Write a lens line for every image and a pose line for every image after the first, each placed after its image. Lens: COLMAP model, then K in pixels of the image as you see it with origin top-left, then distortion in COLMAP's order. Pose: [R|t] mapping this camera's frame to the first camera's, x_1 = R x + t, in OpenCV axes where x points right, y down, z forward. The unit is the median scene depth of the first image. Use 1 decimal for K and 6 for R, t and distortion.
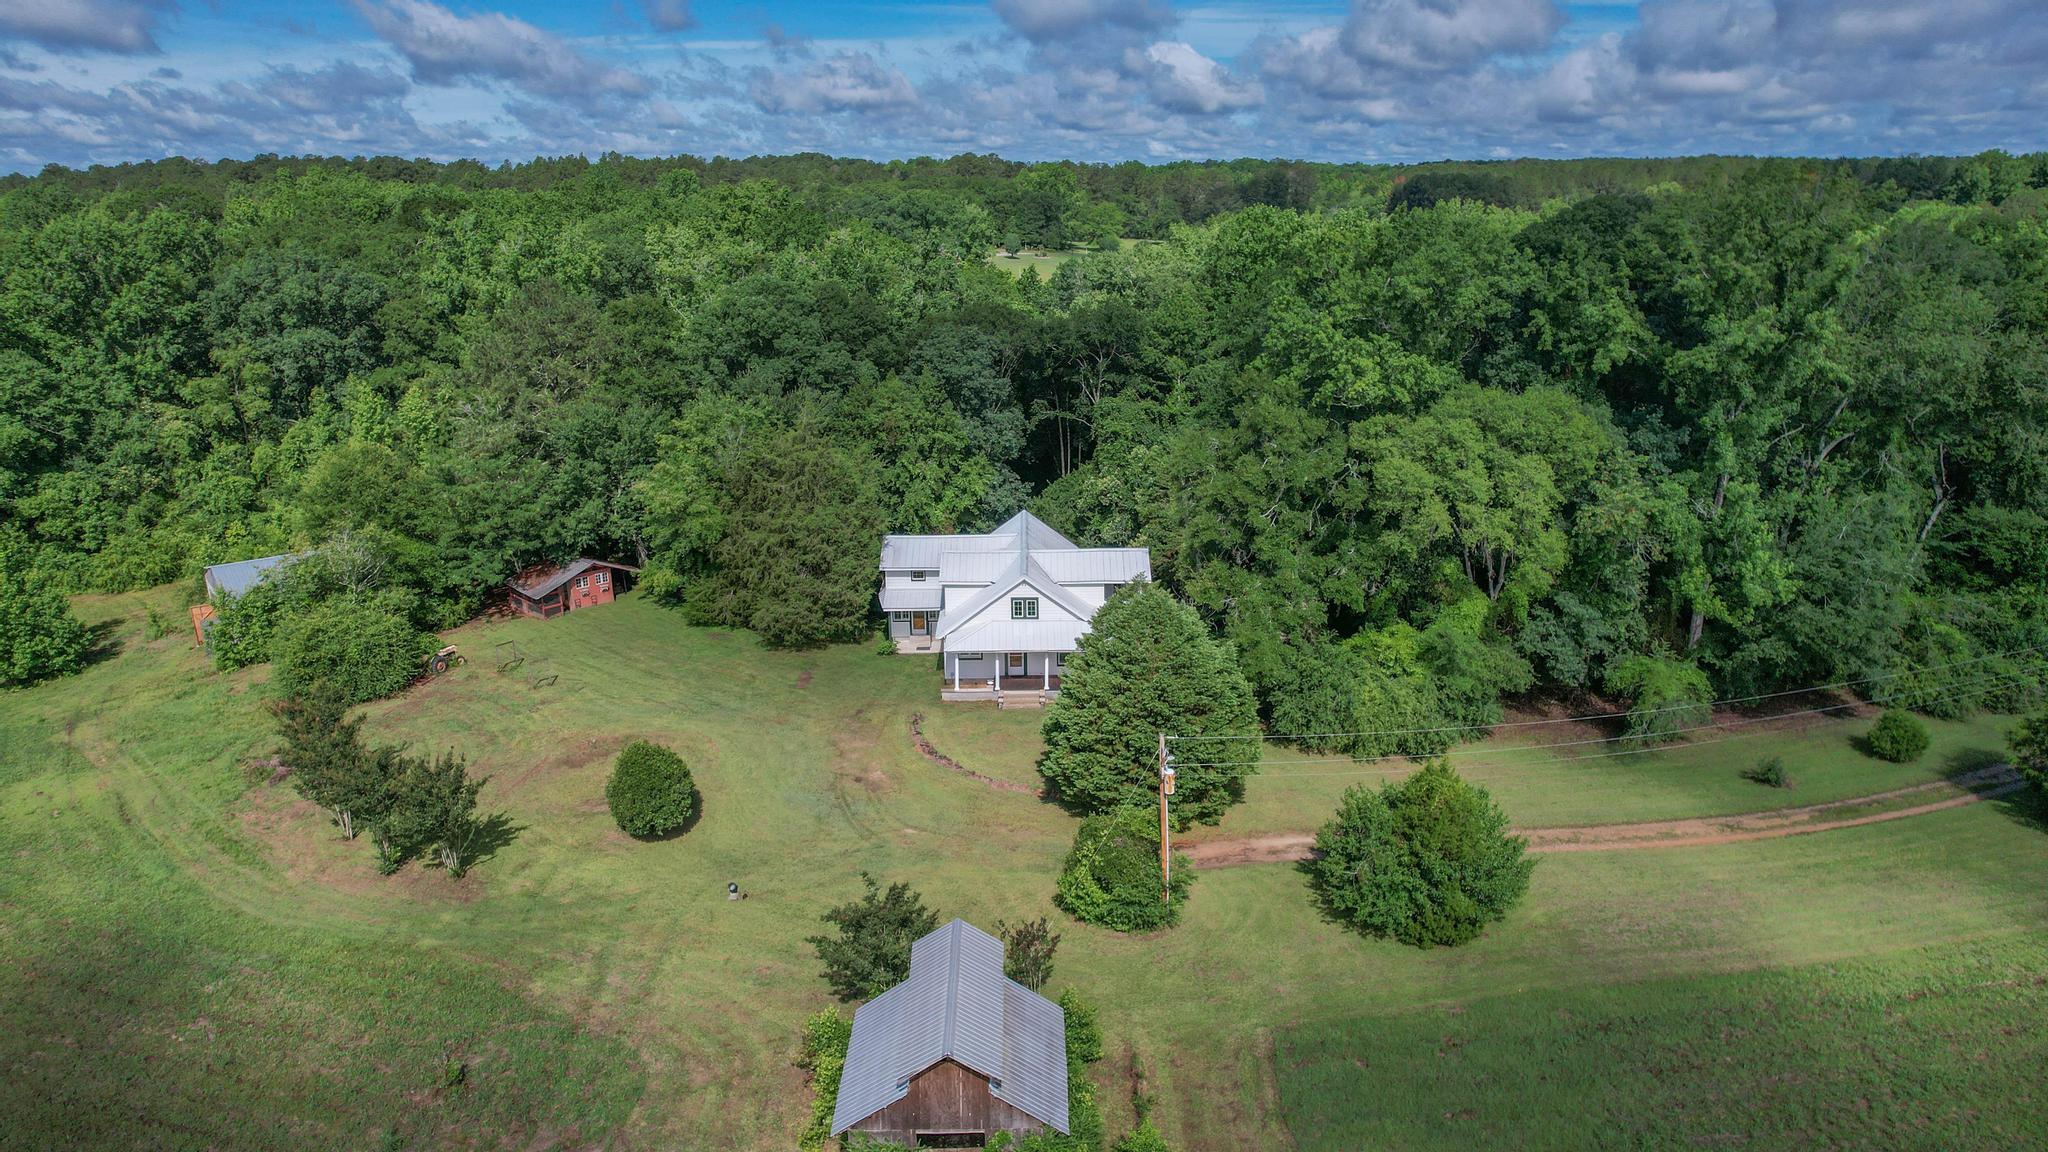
lens RADIAL K [[1381.6, 0, 1014.0], [0, 1381.6, 575.0], [0, 0, 1]] dist [-0.024011, 0.017305]
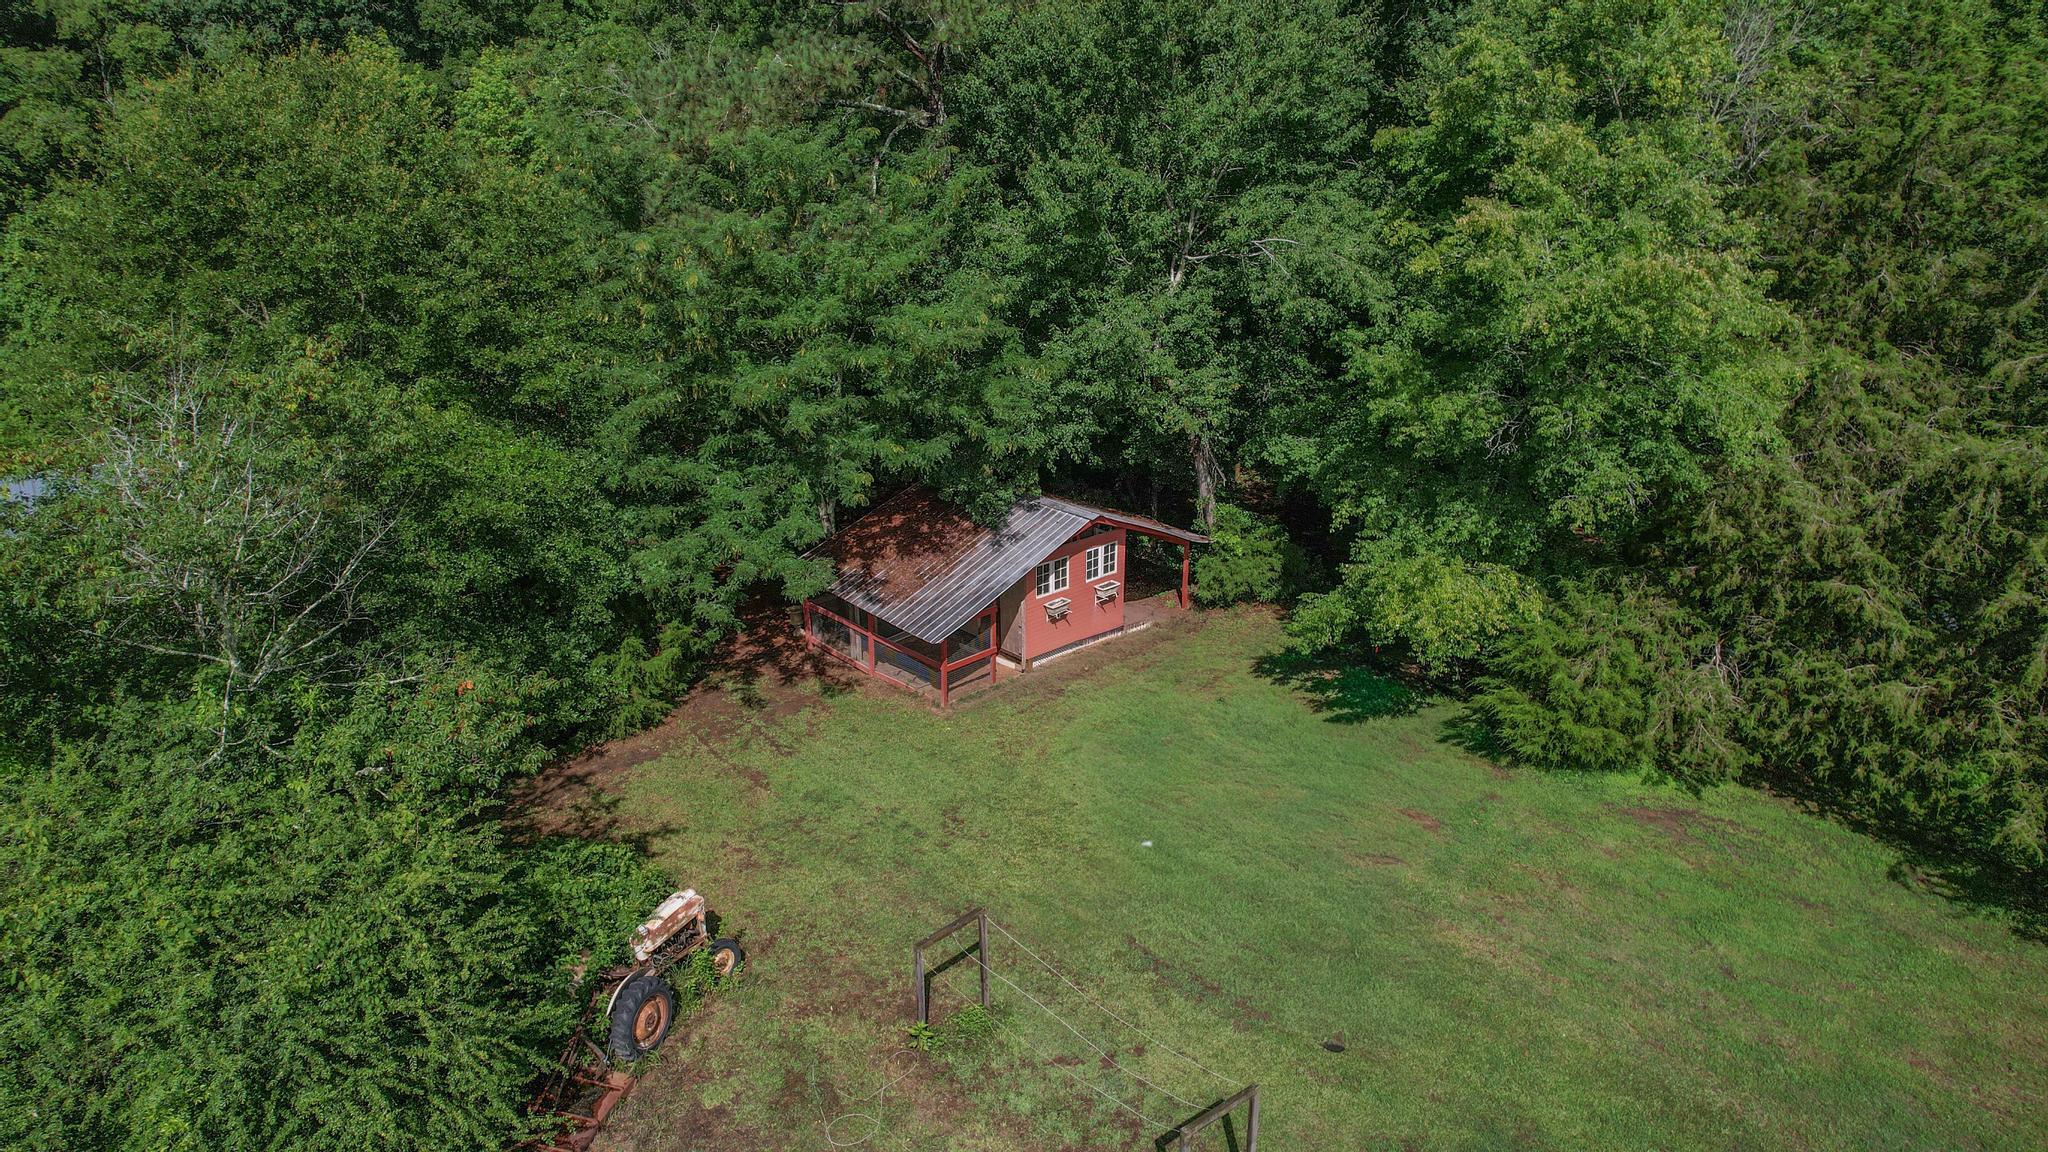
lens RADIAL K [[1381.6, 0, 1033.8], [0, 1381.6, 581.6], [0, 0, 1]] dist [-0.024011, 0.017305]
pose [[0.999412, 0.024396, -0.024084, -0.319928], [-0.022286, 0.996194, 0.084269, -0.019884], [0.026048, -0.083683, 0.996152, 0.718404]]
